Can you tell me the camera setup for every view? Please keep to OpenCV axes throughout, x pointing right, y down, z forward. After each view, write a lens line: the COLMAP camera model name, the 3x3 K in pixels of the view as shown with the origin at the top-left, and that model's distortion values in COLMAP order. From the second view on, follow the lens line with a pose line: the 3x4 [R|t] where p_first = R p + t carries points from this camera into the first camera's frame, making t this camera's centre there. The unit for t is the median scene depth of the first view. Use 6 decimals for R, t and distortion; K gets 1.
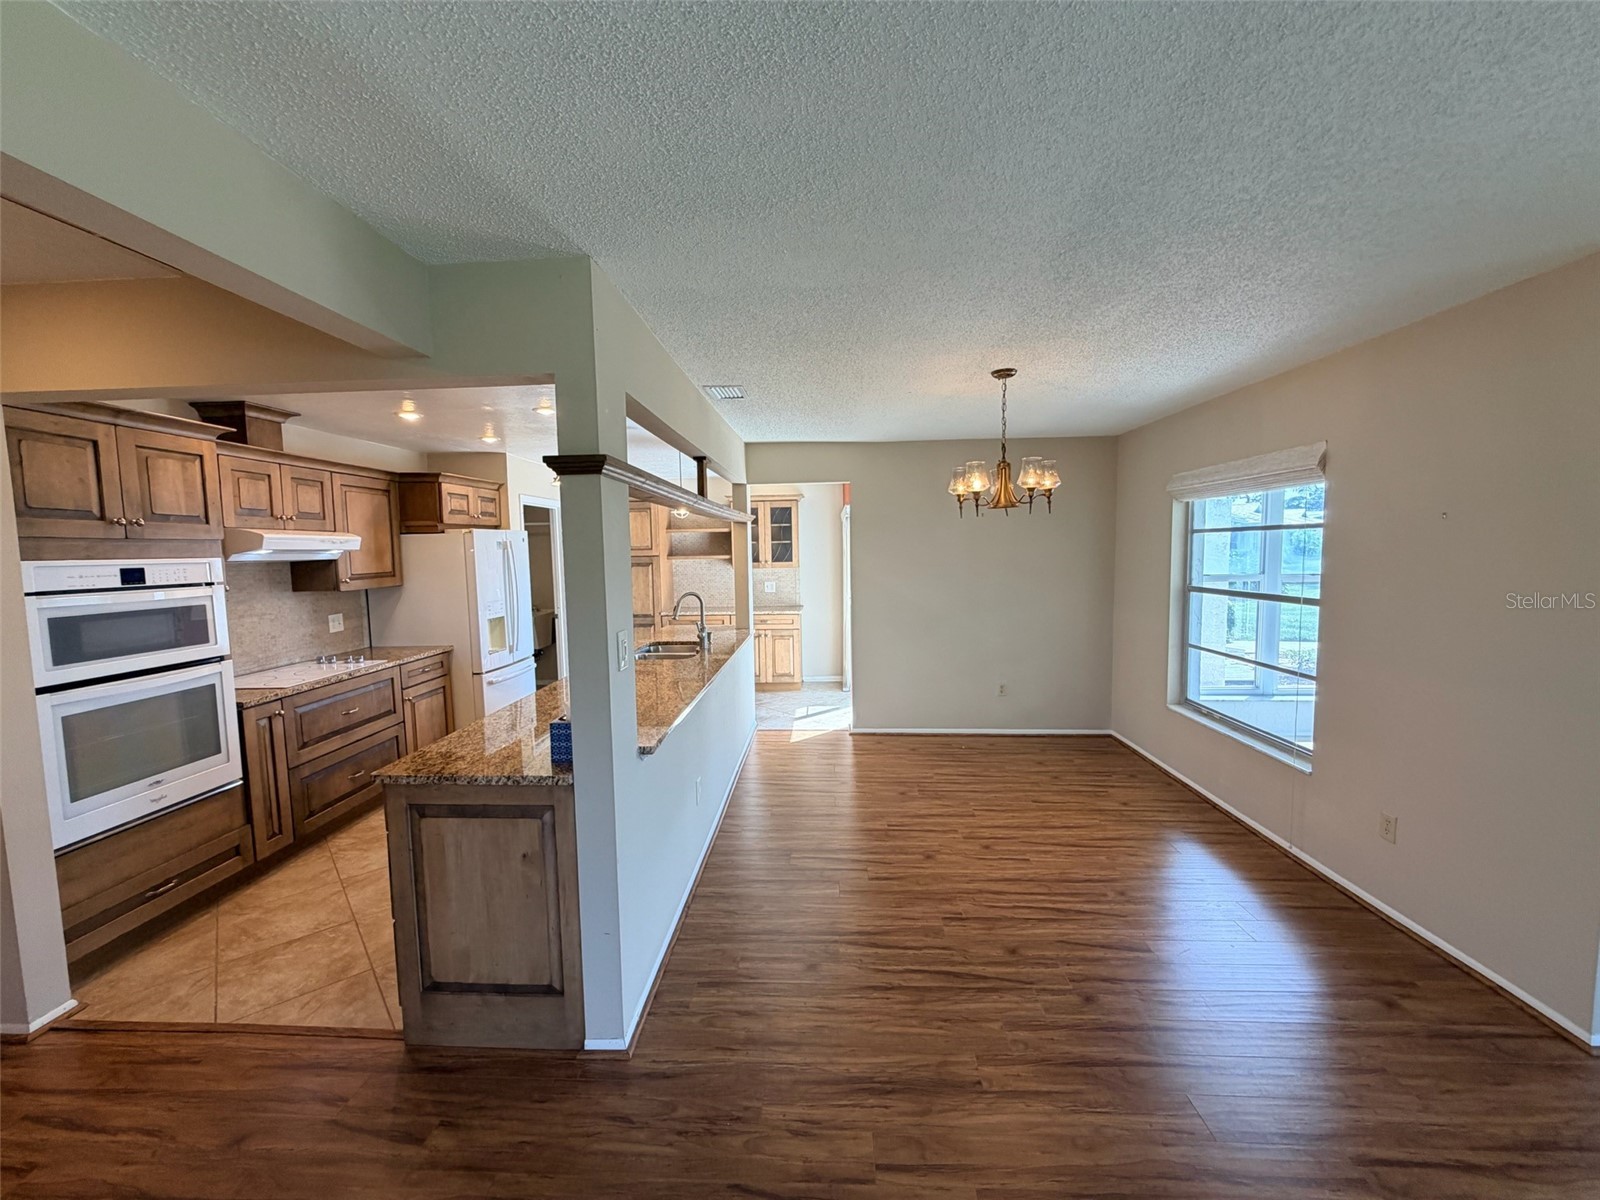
lens RADIAL K [[639.2, 0, 793.8], [0, 639.2, 601.2], [0, 0, 1]] dist [0.000187, 0.000013]
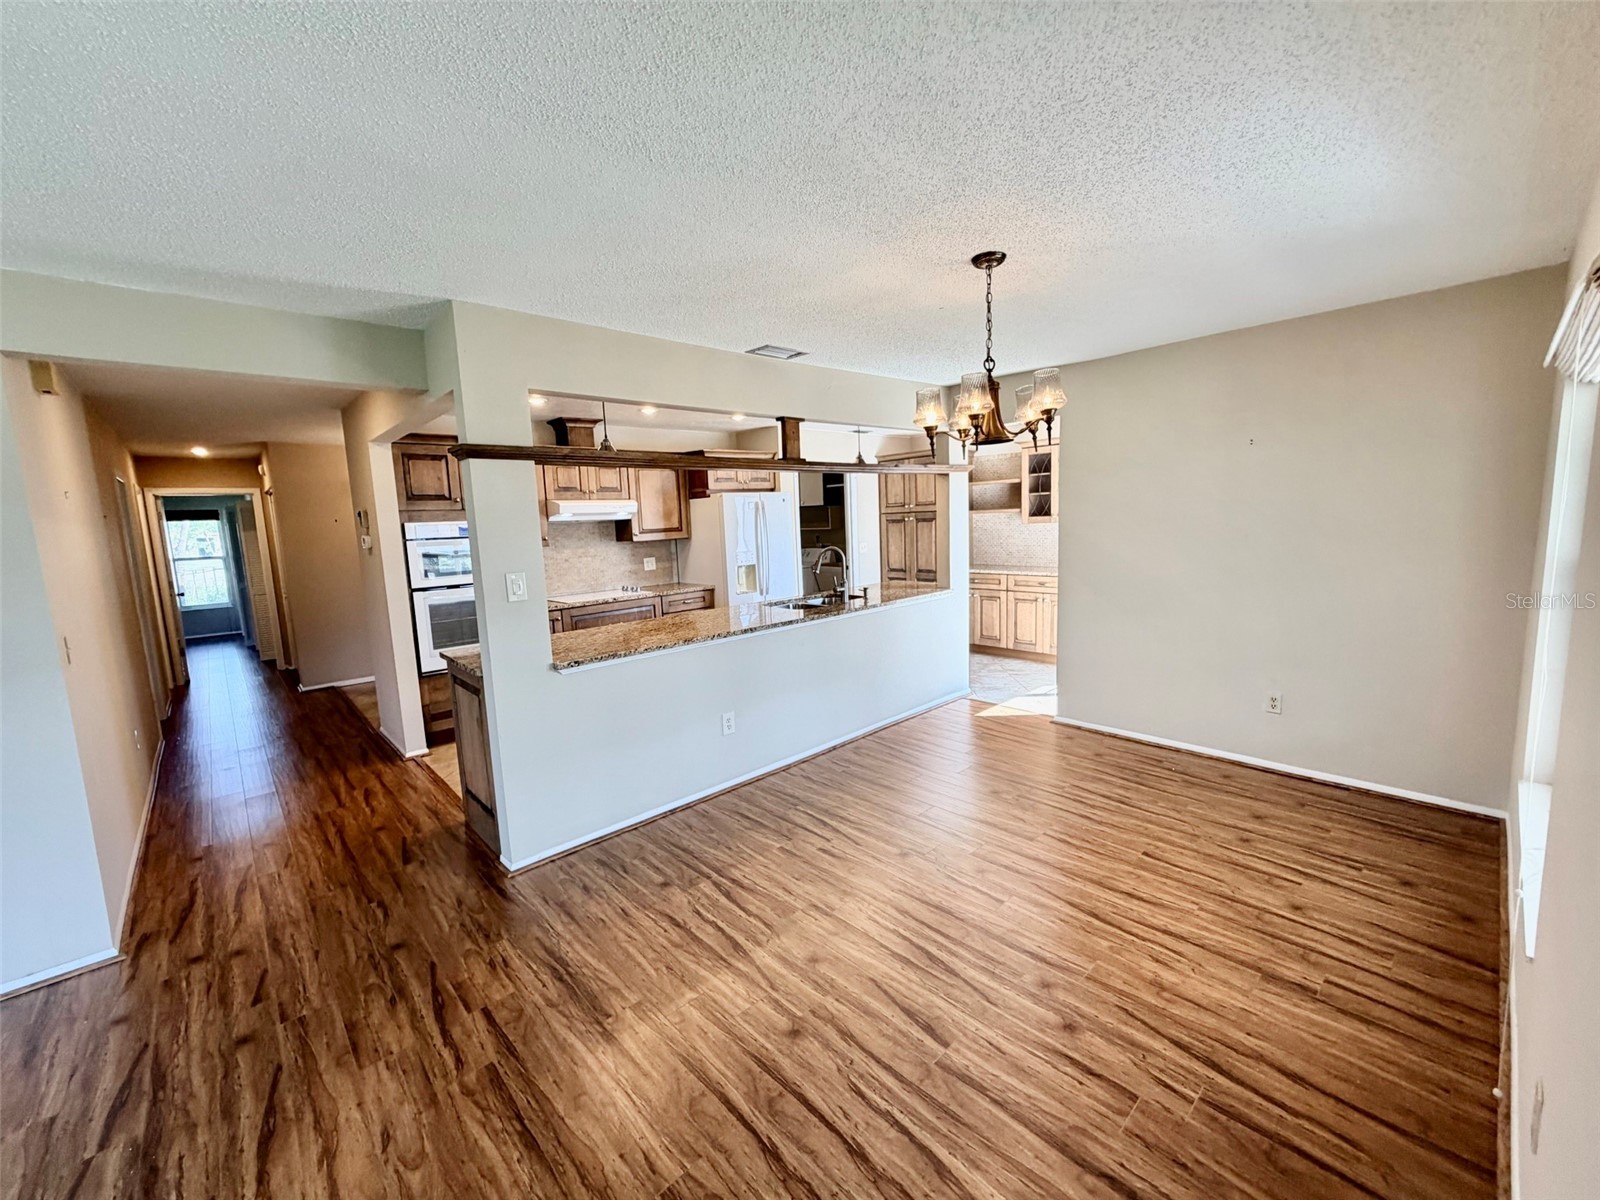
lens RADIAL K [[639.2, 0, 793.8], [0, 639.2, 601.2], [0, 0, 1]] dist [0.000187, 0.000013]
pose [[0.714752, 0.079303, -0.694867, 0.609685], [-0.030502, 0.996140, 0.082311, -0.012147], [0.698712, -0.037637, 0.714412, 0.250286]]
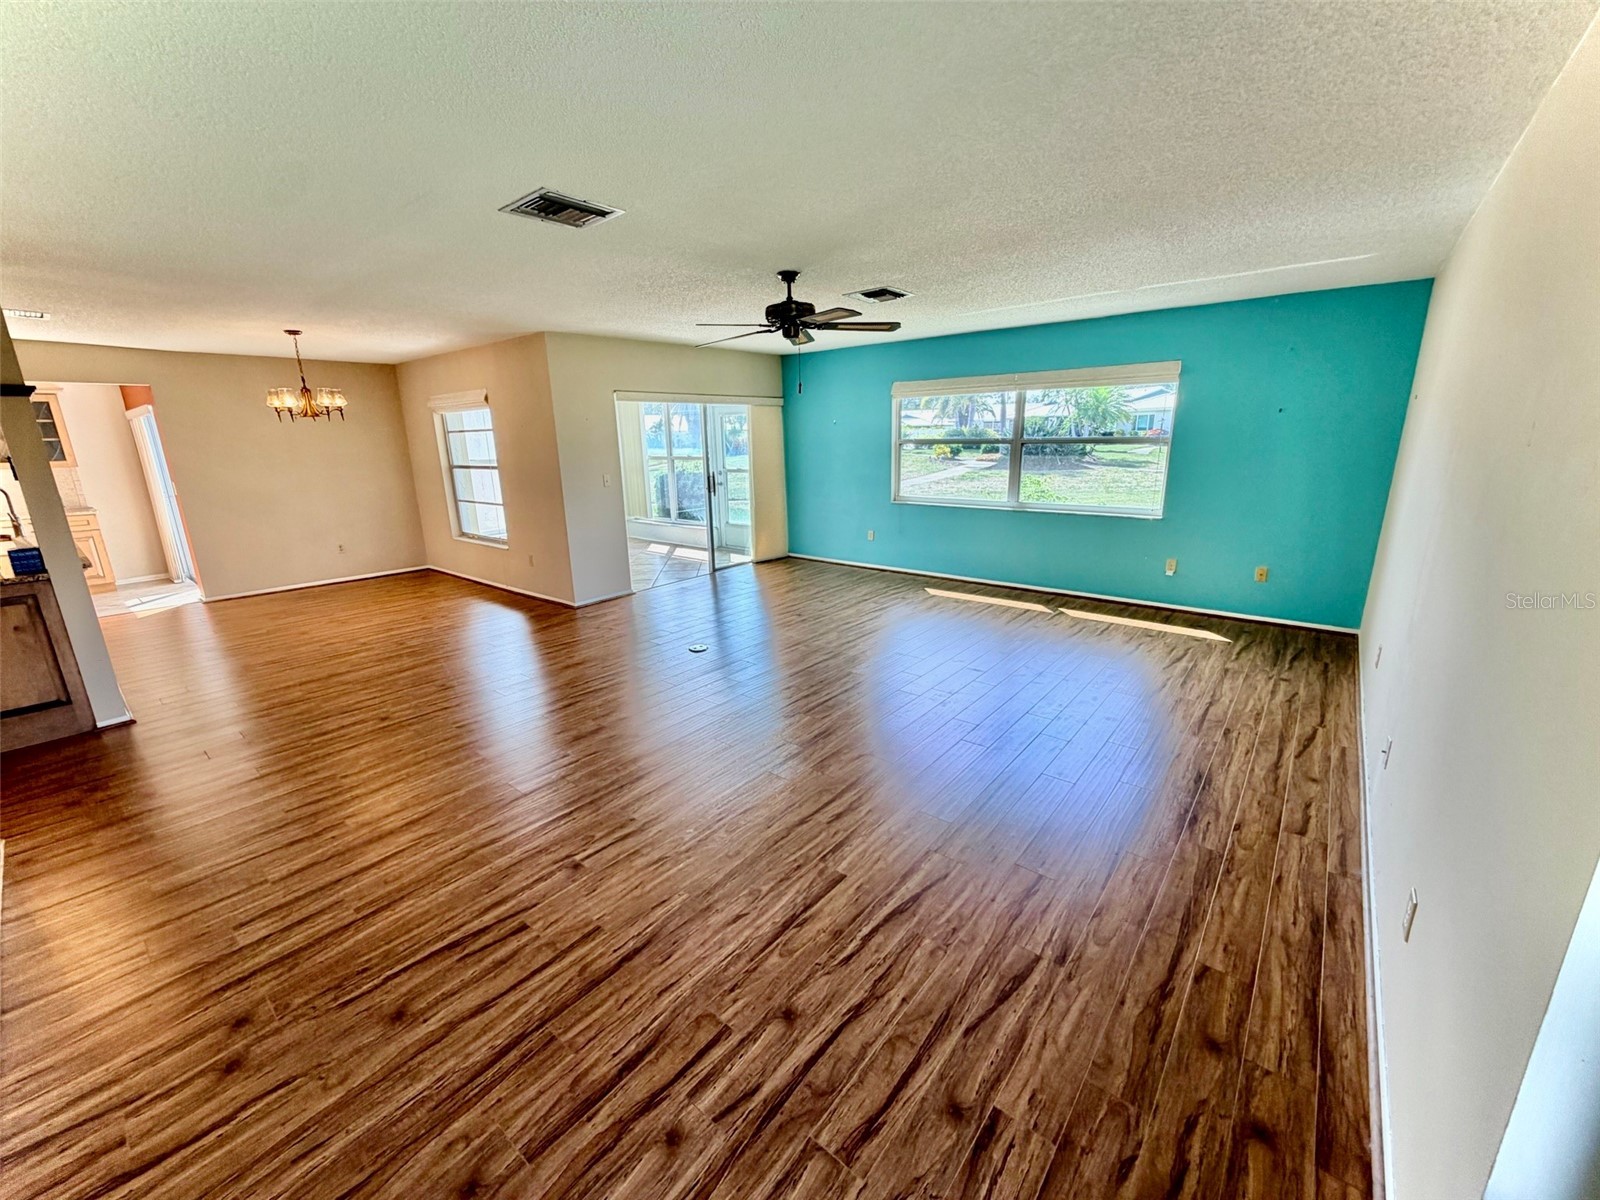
lens RADIAL K [[639.2, 0, 793.8], [0, 639.2, 601.2], [0, 0, 1]] dist [0.000187, 0.000013]
pose [[0.599175, -0.198002, 0.775748, -0.264230], [0.077494, 0.978729, 0.189956, 0.090490], [-0.796859, -0.053701, 0.601774, -0.891065]]
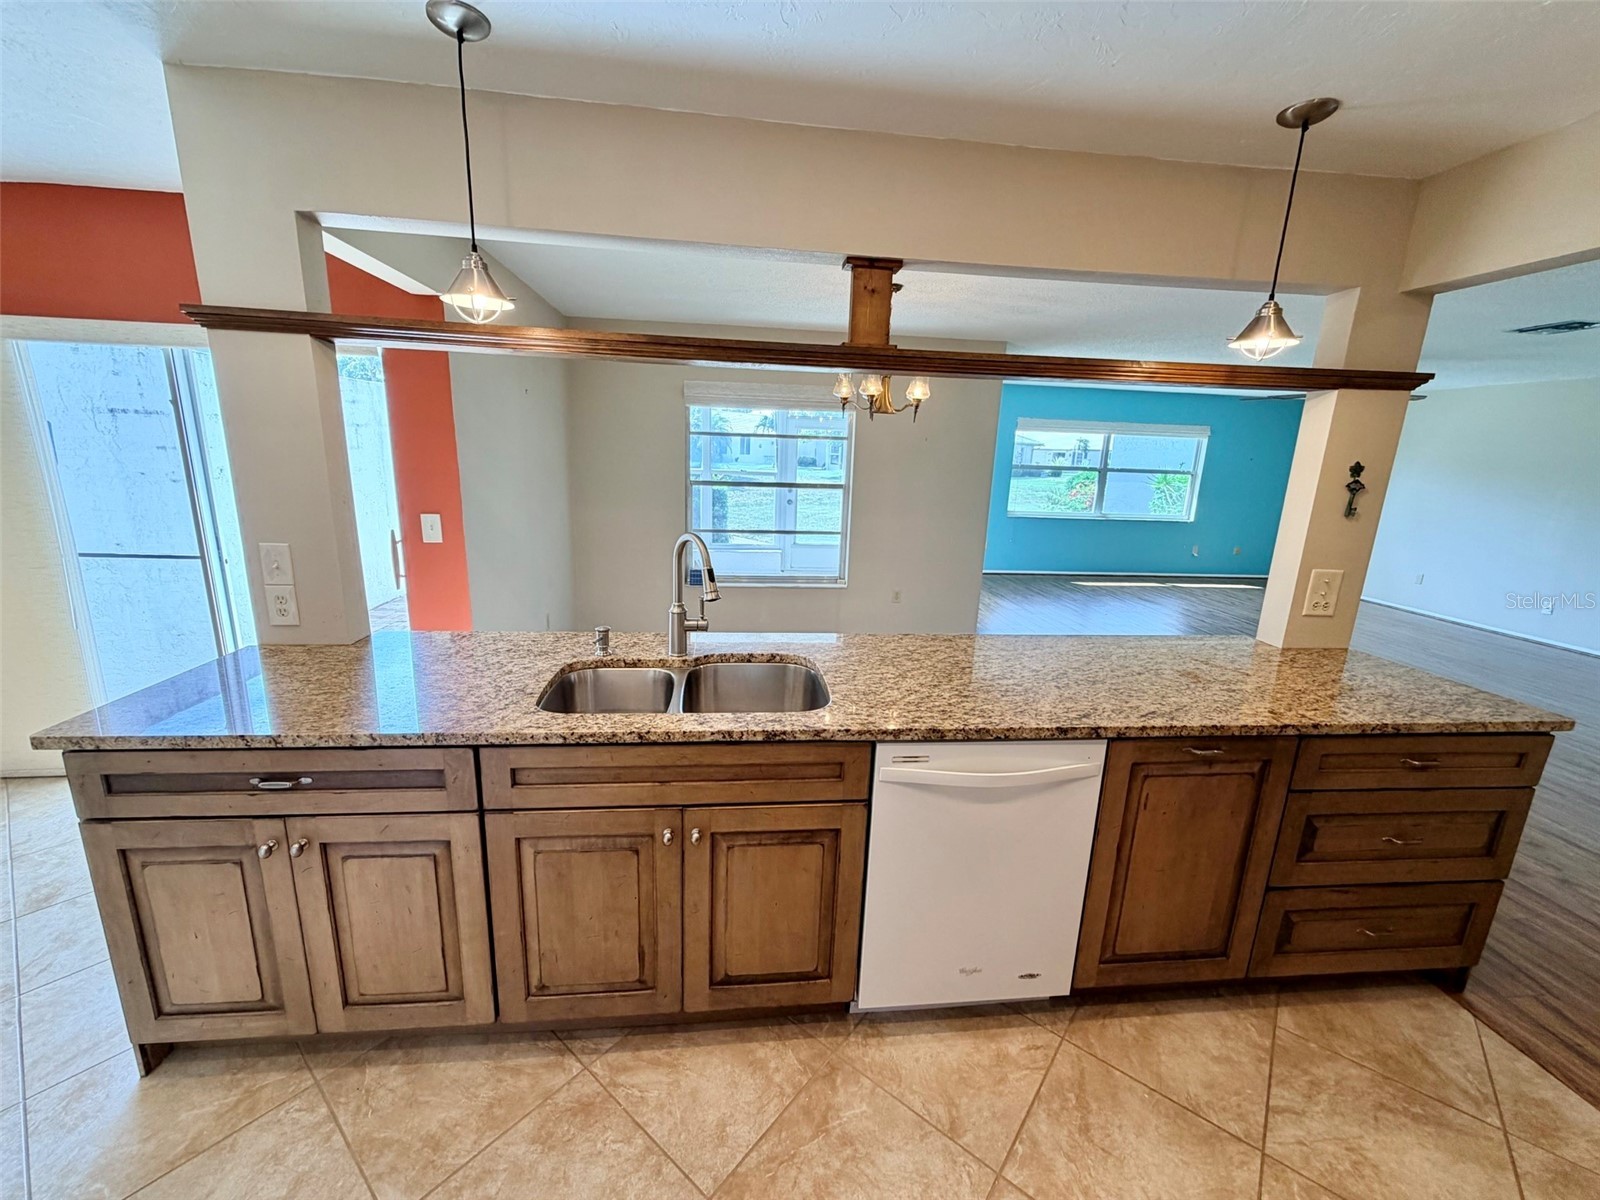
lens RADIAL K [[639.2, 0, 793.8], [0, 639.2, 601.2], [0, 0, 1]] dist [0.000187, 0.000013]
pose [[-0.158984, -0.213181, 0.963991, -0.700706], [0.051755, 0.973267, 0.223768, -0.074007], [-0.985924, 0.085467, -0.143701, 1.166805]]
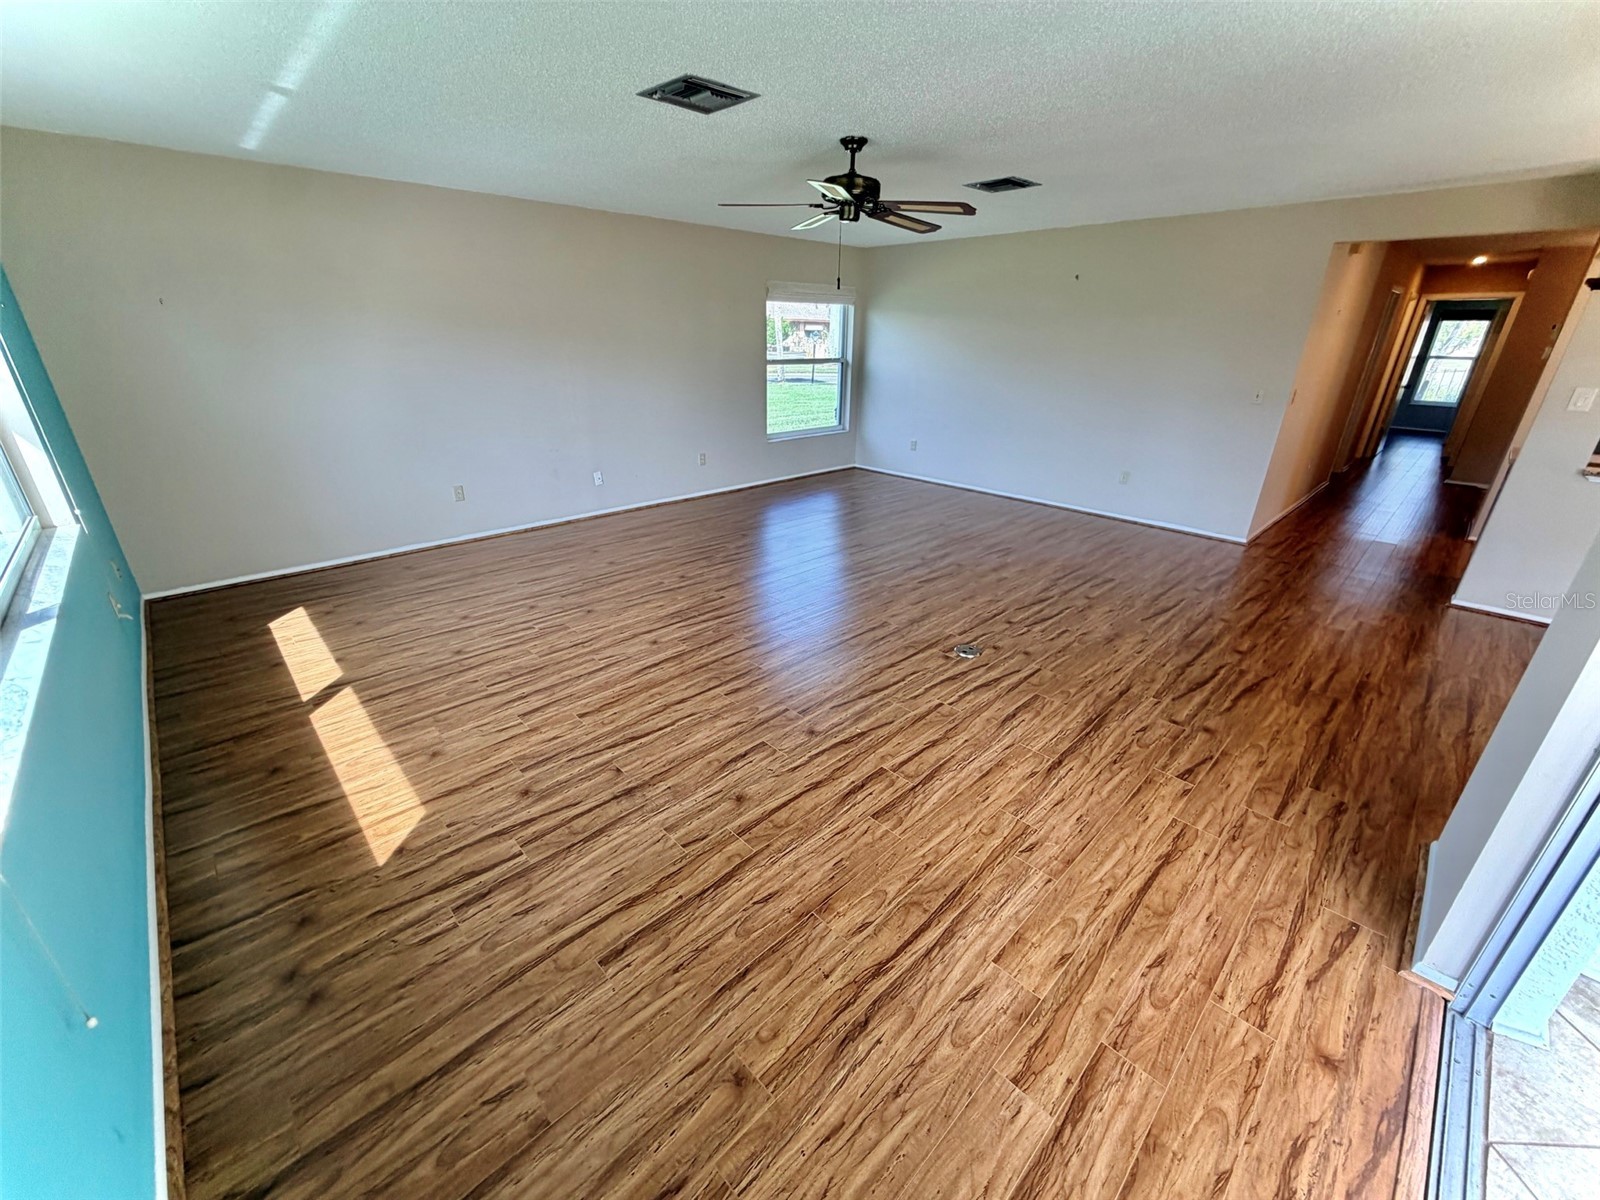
lens RADIAL K [[638.1, 0, 795.3], [0, 638.1, 600.4], [0, 0, 1]] dist [0.002821, 0.000086]
pose [[-0.683696, 0.293407, -0.668186, 1.377139], [-0.060797, 0.889532, 0.452810, -0.053332], [0.727230, 0.350208, -0.590331, 0.378460]]
